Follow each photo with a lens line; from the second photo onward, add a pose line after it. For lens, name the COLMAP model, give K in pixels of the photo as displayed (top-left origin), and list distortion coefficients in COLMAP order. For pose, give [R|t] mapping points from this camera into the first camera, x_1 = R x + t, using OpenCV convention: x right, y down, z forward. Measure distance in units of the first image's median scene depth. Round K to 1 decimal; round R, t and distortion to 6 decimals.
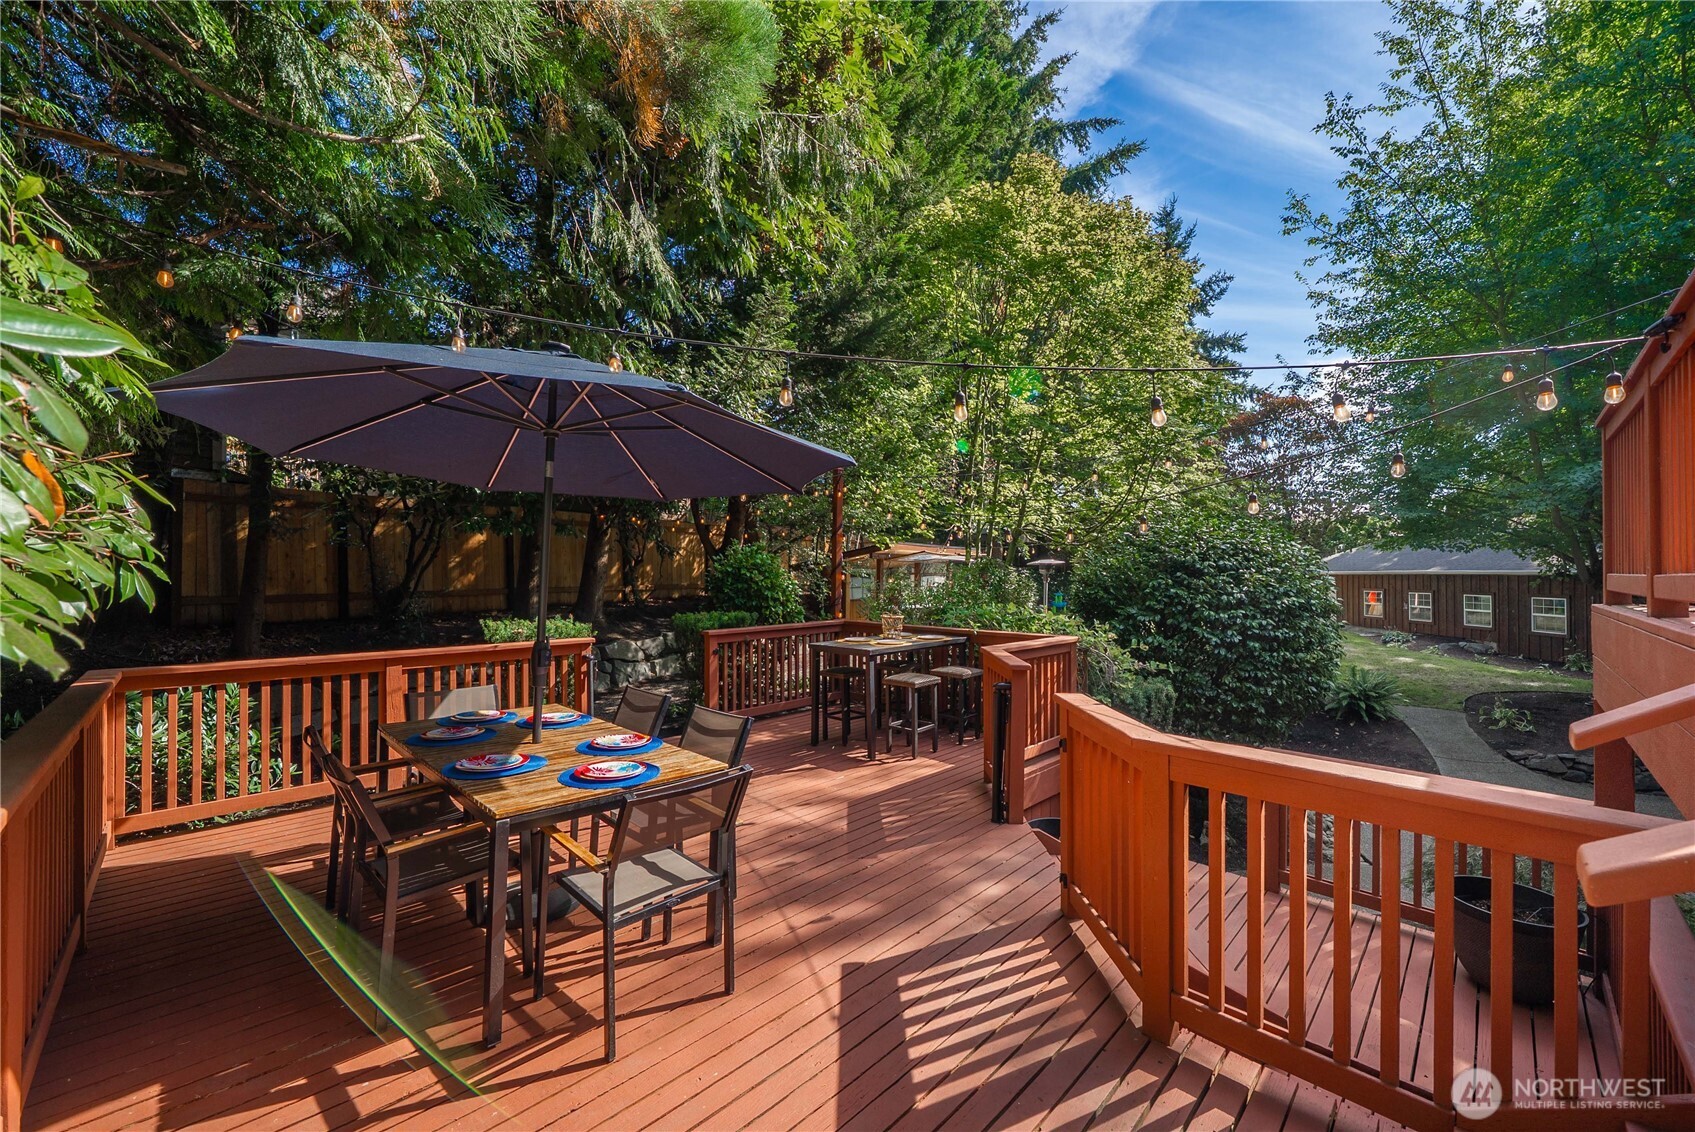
lens RADIAL K [[643.5, 0, 847.5], [0, 643.5, 566.0], [0, 0, 1]] dist [0.000065, 0.000066]
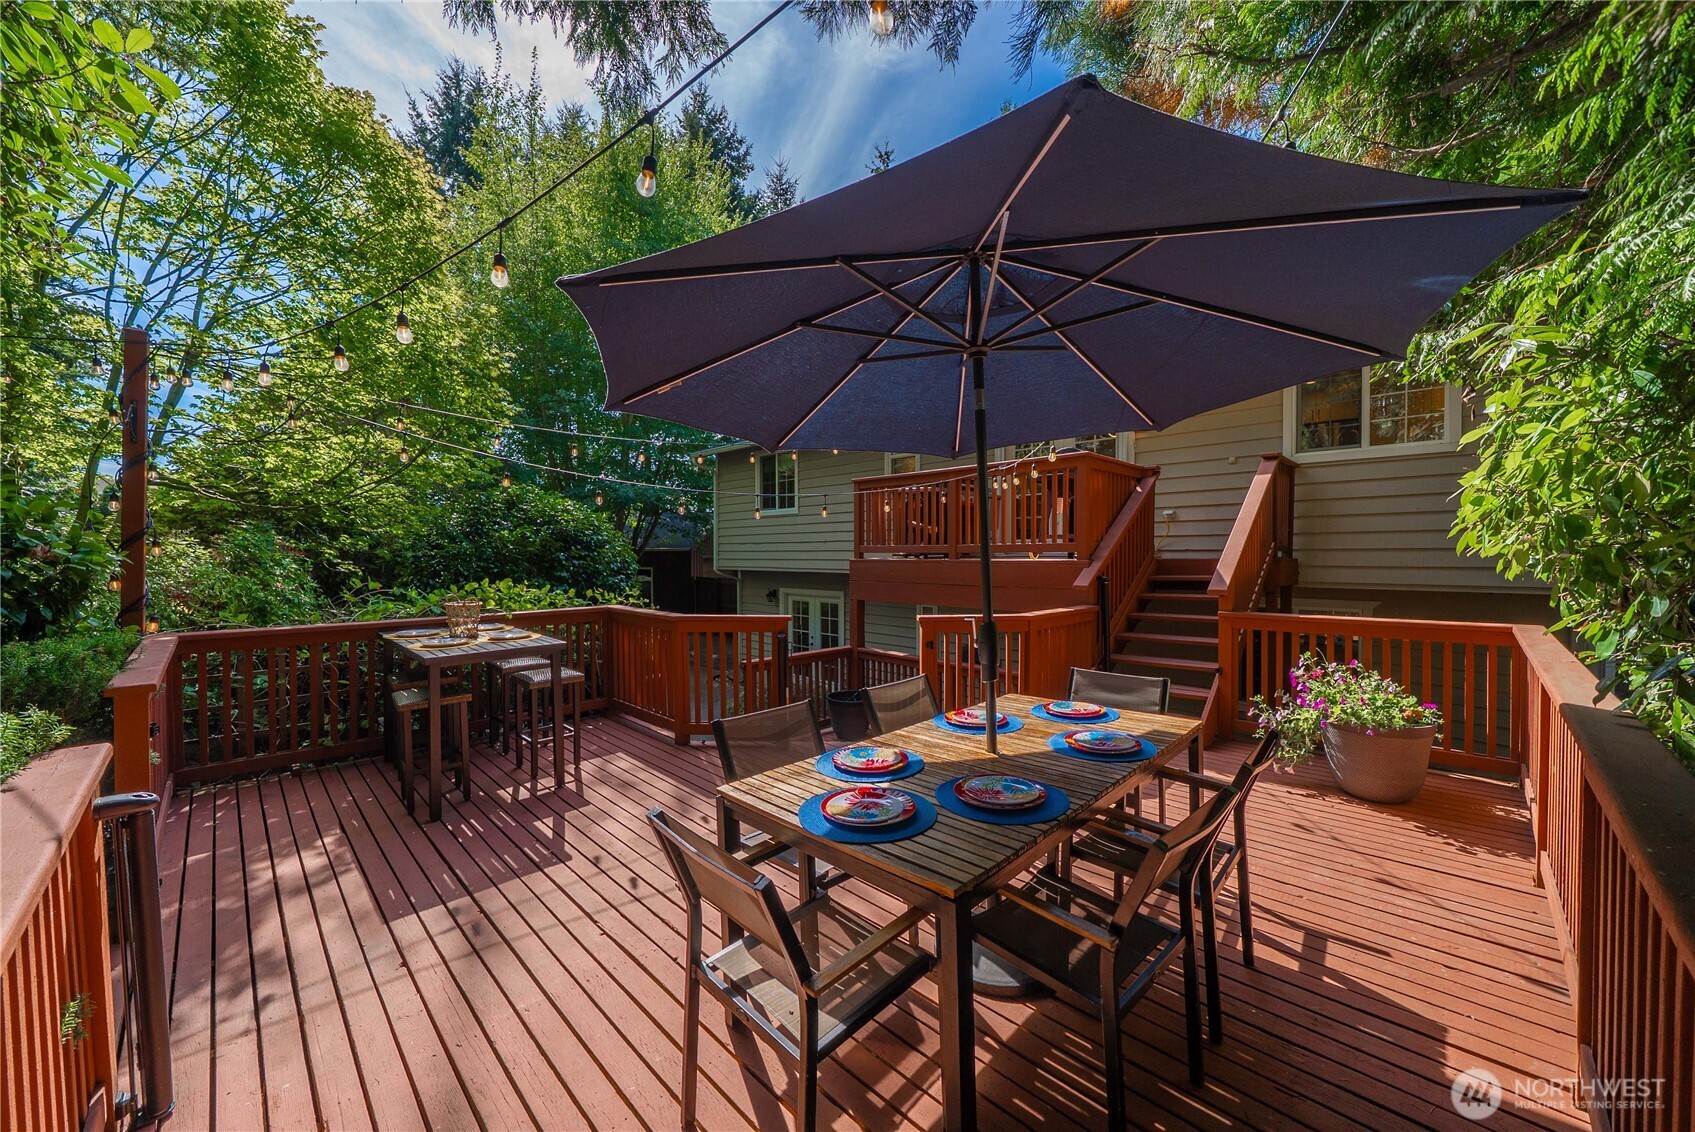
lens RADIAL K [[643.5, 0, 847.5], [0, 643.5, 566.0], [0, 0, 1]] dist [0.000065, 0.000066]
pose [[0.002469, -0.033127, 0.999448, -1.552068], [-0.007014, 0.999426, 0.033144, 0.037679], [-0.999972, -0.007092, 0.002235, 1.464152]]
